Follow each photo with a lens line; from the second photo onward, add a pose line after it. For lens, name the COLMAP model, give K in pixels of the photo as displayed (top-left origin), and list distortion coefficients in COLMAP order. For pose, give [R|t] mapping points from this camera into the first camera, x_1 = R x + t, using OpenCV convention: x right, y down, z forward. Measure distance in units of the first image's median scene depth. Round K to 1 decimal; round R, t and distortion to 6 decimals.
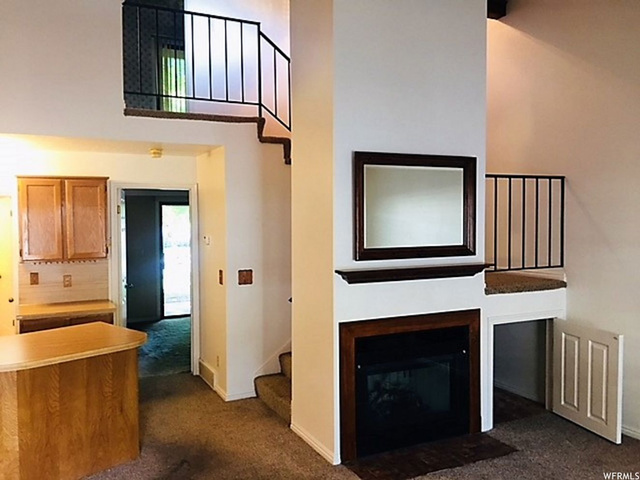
lens RADIAL K [[552.8, 0, 320.3], [0, 552.8, 236.9], [0, 0, 1]] dist [0.073834, -0.114193]
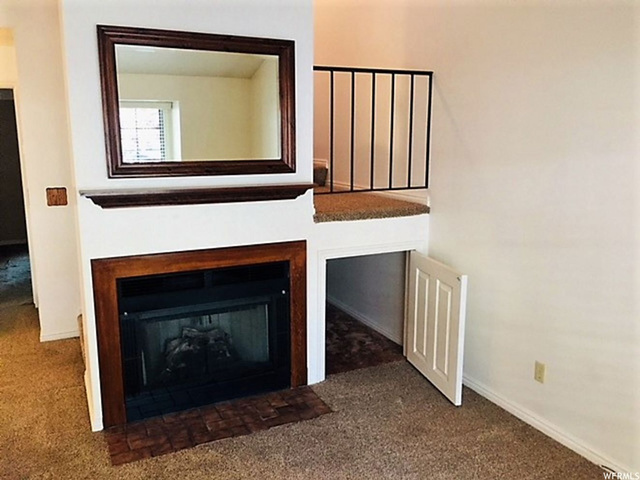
lens RADIAL K [[552.8, 0, 320.3], [0, 552.8, 236.9], [0, 0, 1]] dist [0.073834, -0.114193]
pose [[0.999960, 0.008882, -0.000824, 0.311310], [-0.008657, 0.988633, 0.150098, 0.004943], [0.002148, -0.150084, 0.988671, 0.214655]]
